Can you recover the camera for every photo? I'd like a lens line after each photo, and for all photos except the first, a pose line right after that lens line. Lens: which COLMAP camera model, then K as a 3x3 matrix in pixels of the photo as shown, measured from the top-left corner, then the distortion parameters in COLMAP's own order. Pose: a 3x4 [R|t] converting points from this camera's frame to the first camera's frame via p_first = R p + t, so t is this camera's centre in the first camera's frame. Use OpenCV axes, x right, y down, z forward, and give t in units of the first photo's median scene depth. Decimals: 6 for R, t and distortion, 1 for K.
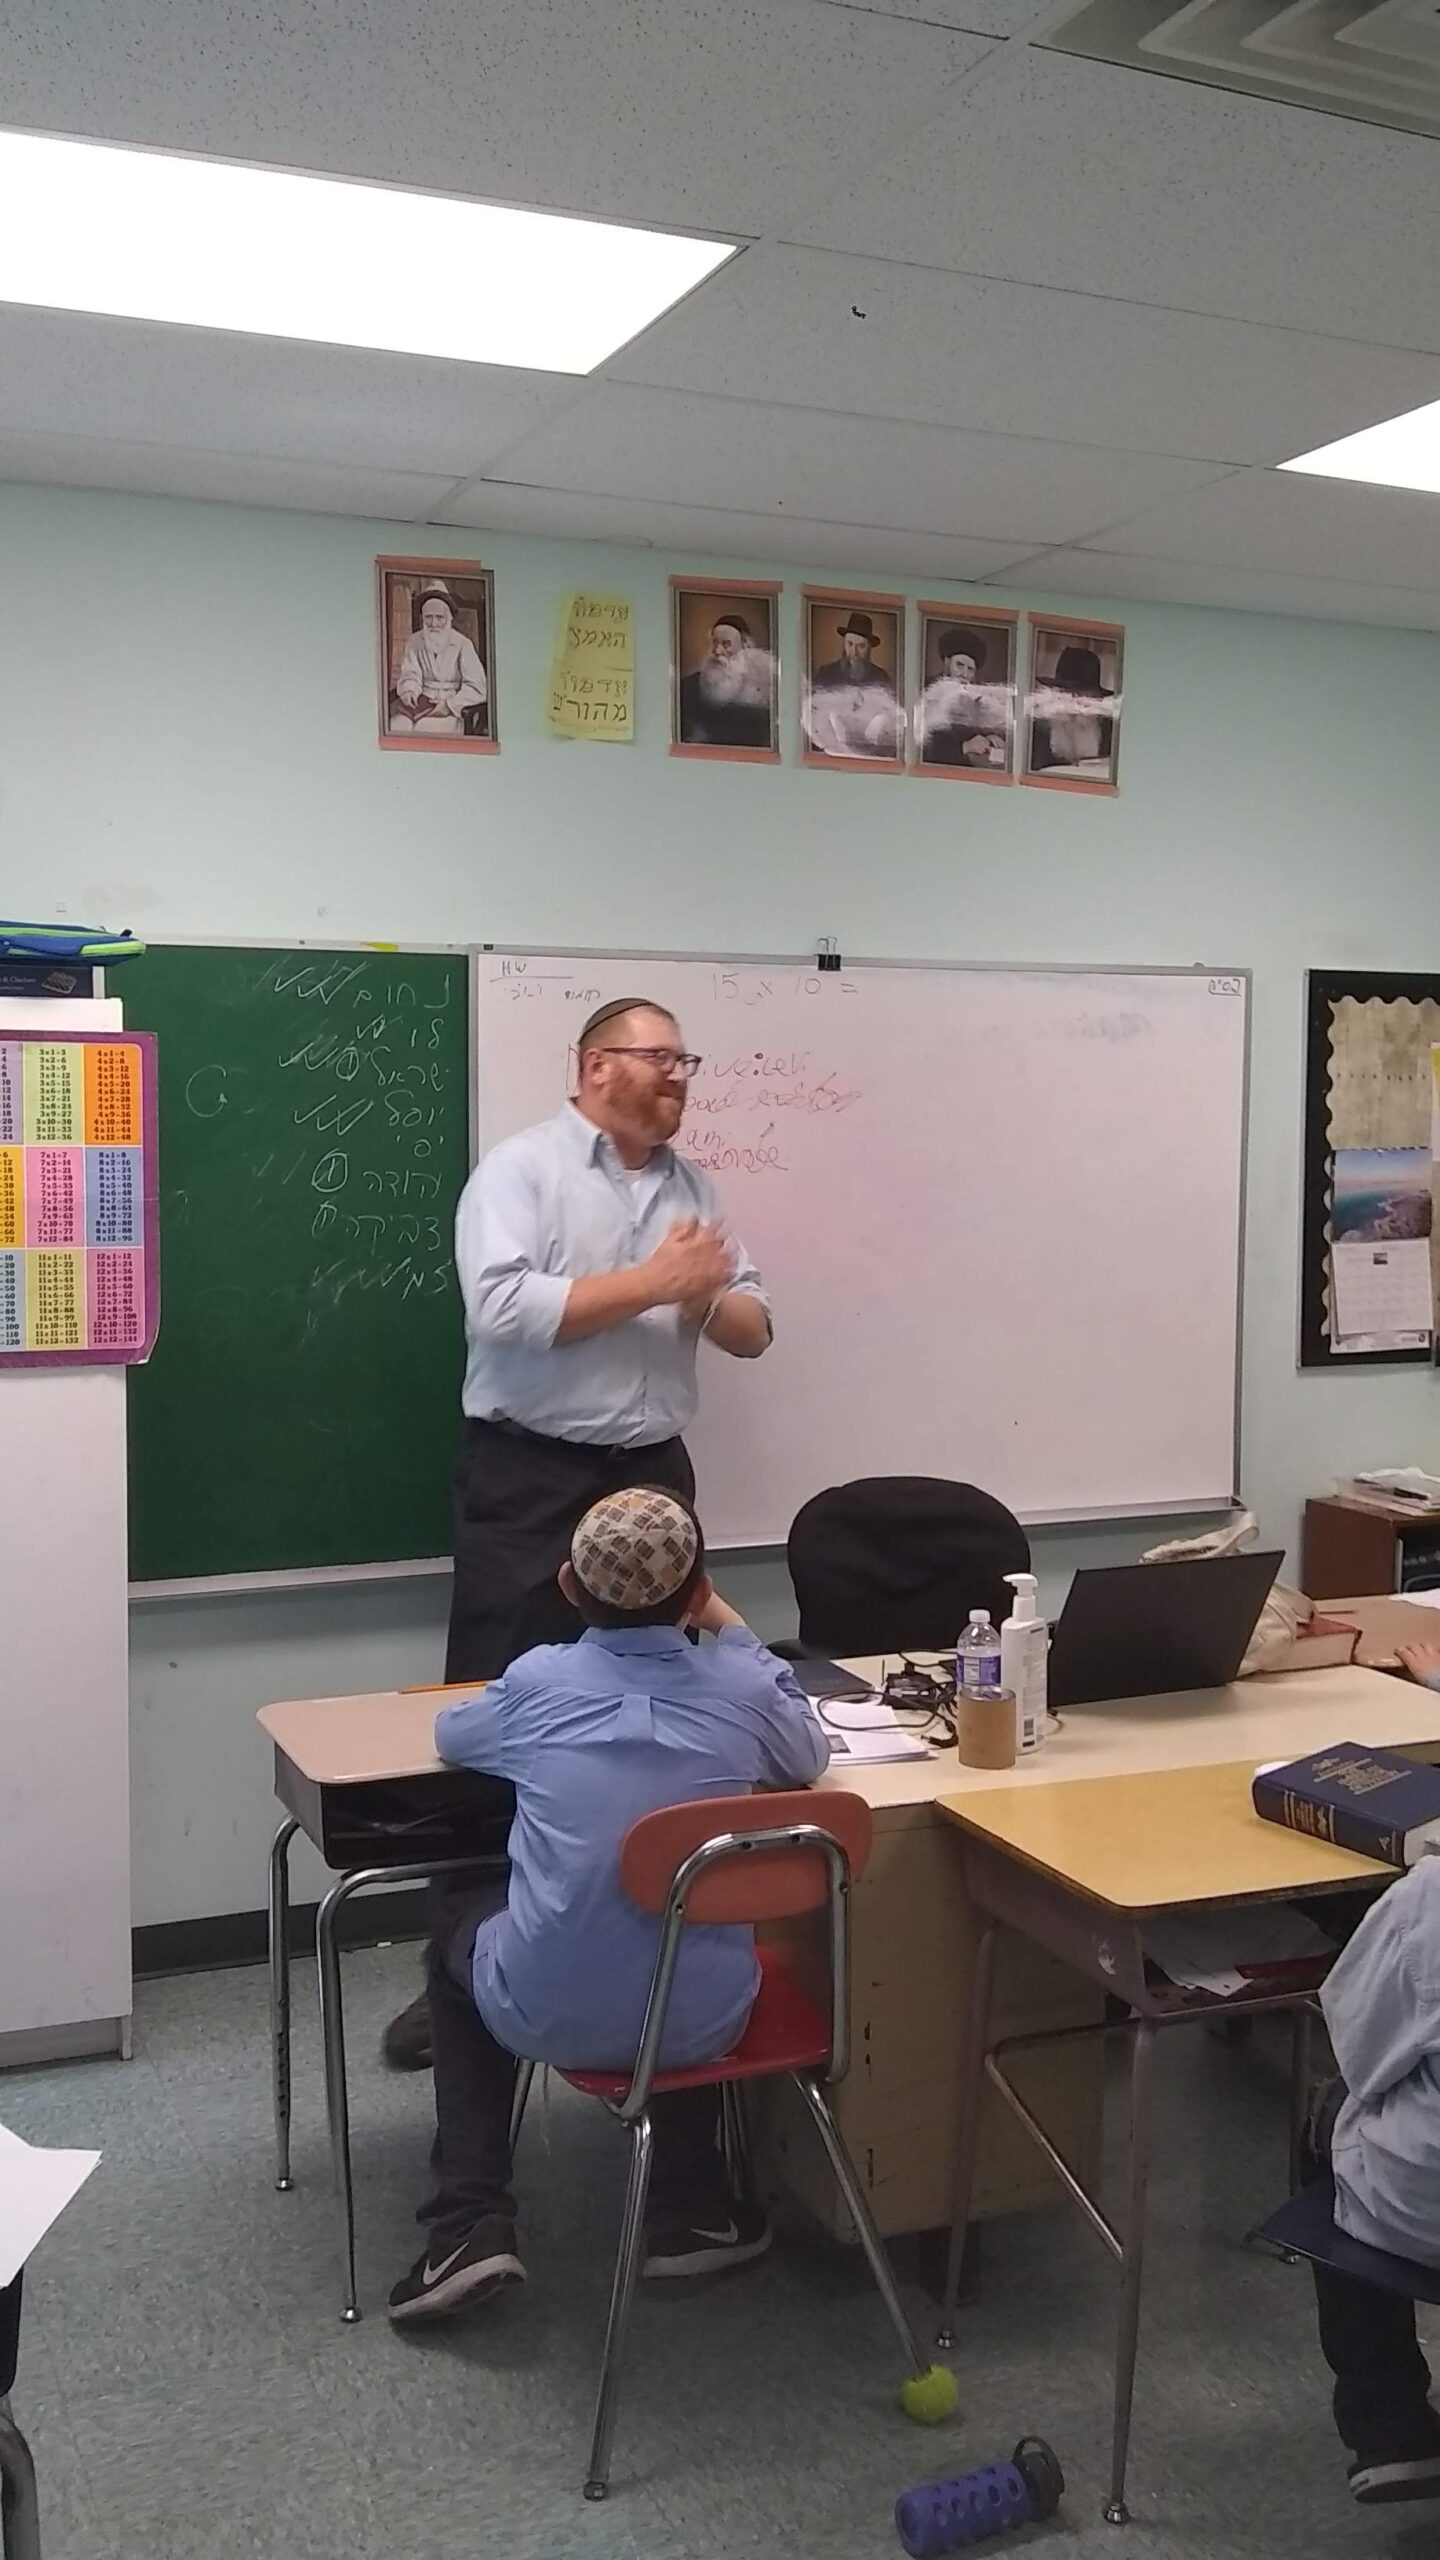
lens RADIAL K [[2316.2, 0, 690.3], [0, 2316.2, 1275.0], [0, 0, 1]] dist [0.062325, -0.229781]
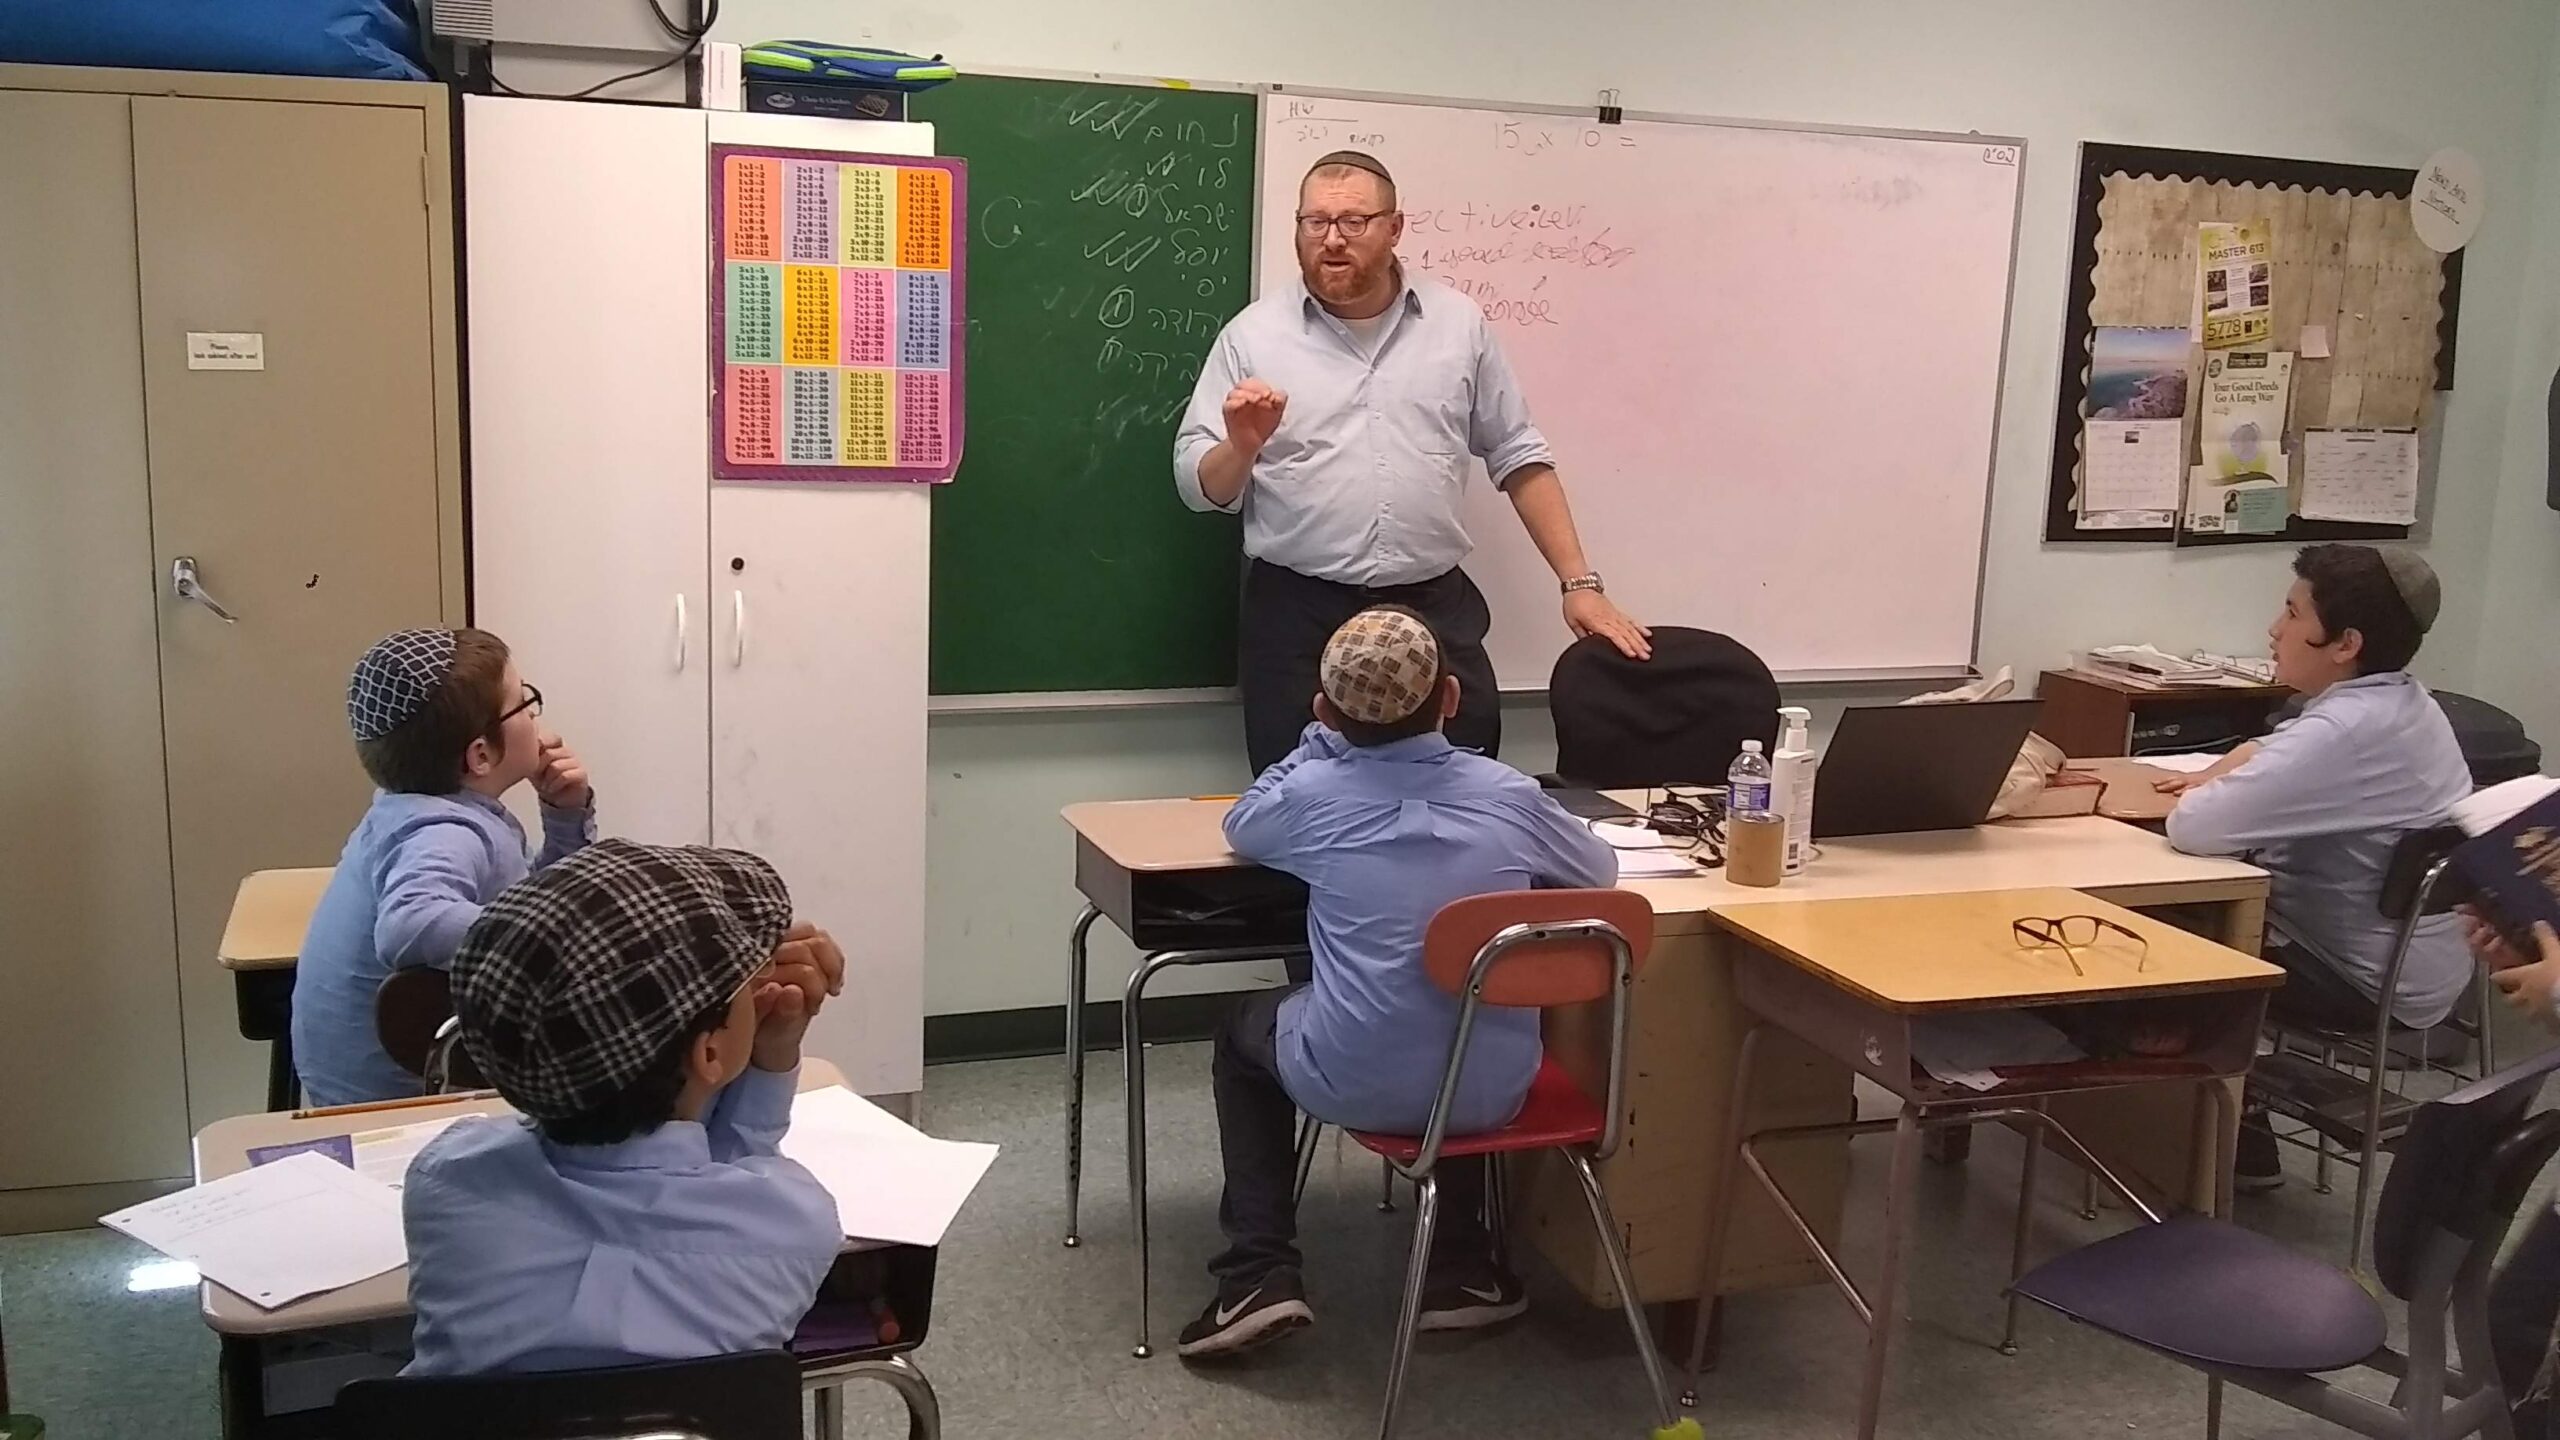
lens RADIAL K [[2306.4, 0, 1284.4], [0, 2306.4, 741.8], [0, 0, 1]] dist [0.054021, -0.214007]
pose [[0.998623, 0.040446, -0.033408, -0.044824], [-0.036179, 0.992149, 0.119713, 0.024024], [0.037987, -0.118339, 0.992246, -0.038833]]
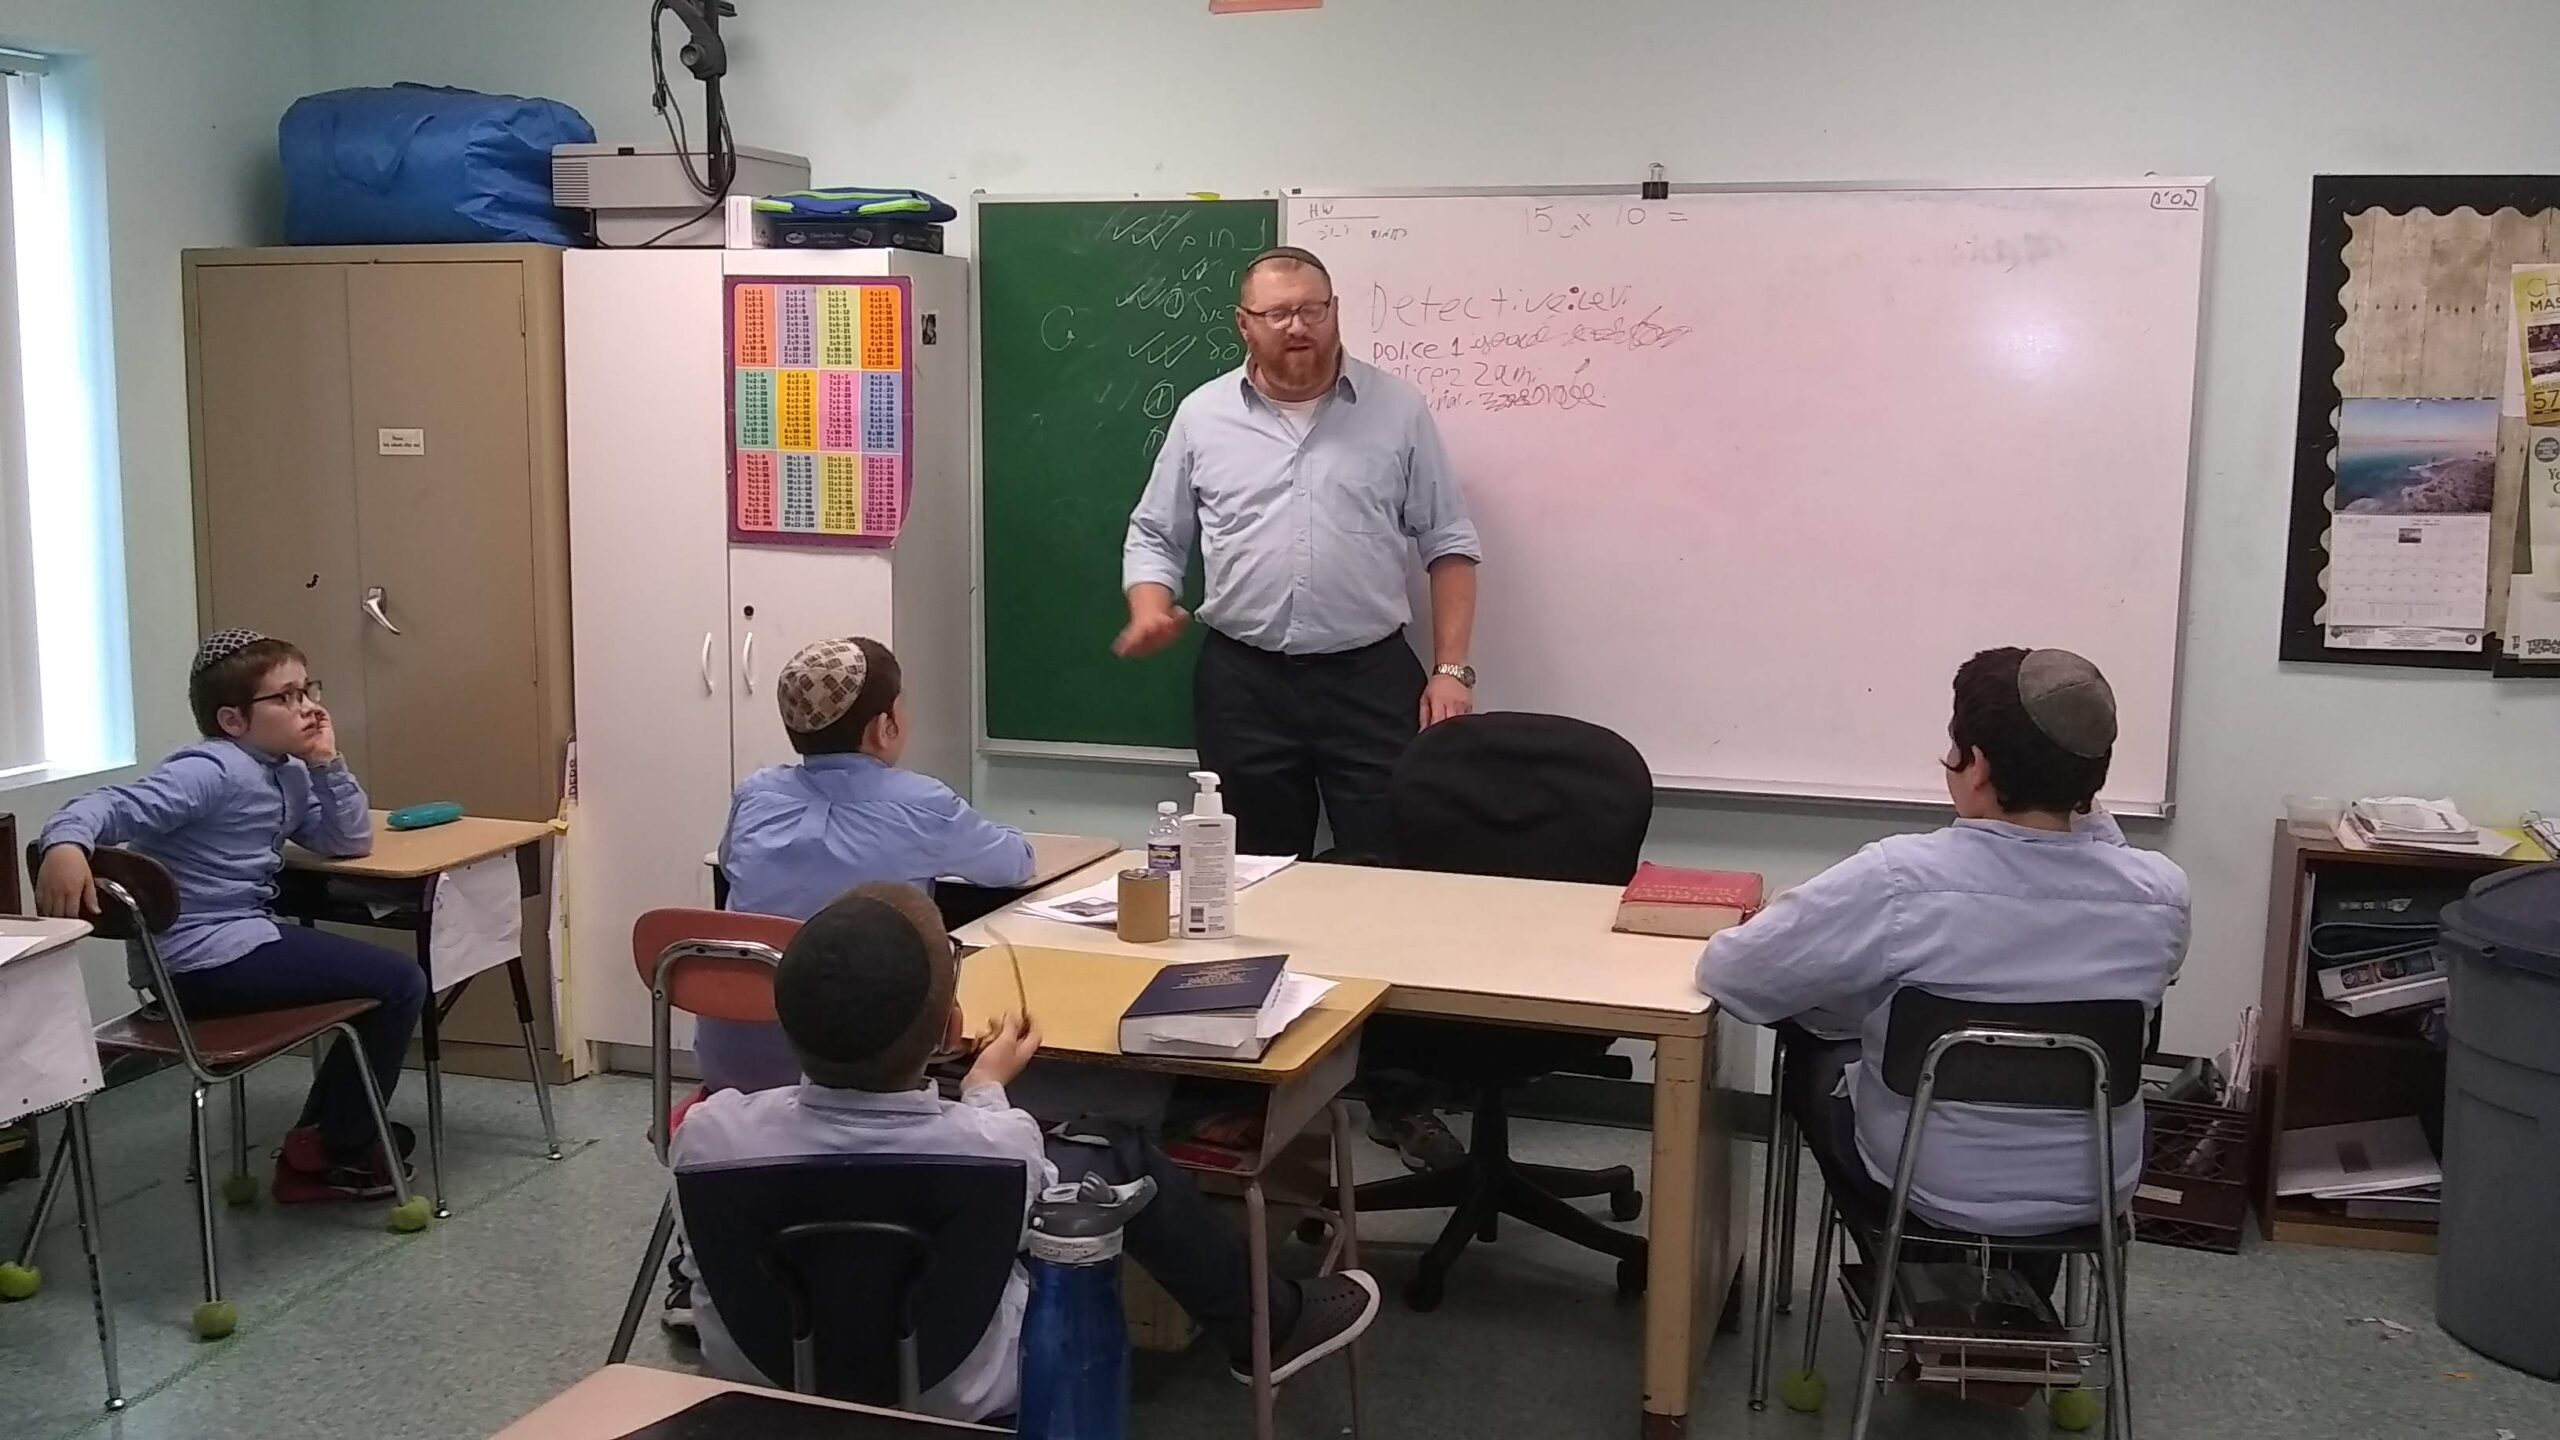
lens RADIAL K [[2306.4, 0, 1284.4], [0, 2306.4, 741.8], [0, 0, 1]] dist [0.054021, -0.214007]
pose [[0.769479, 0.101829, -0.630502, 0.707222], [-0.053571, 0.994020, 0.095159, 0.012257], [0.636421, -0.039446, 0.770333, 0.186040]]
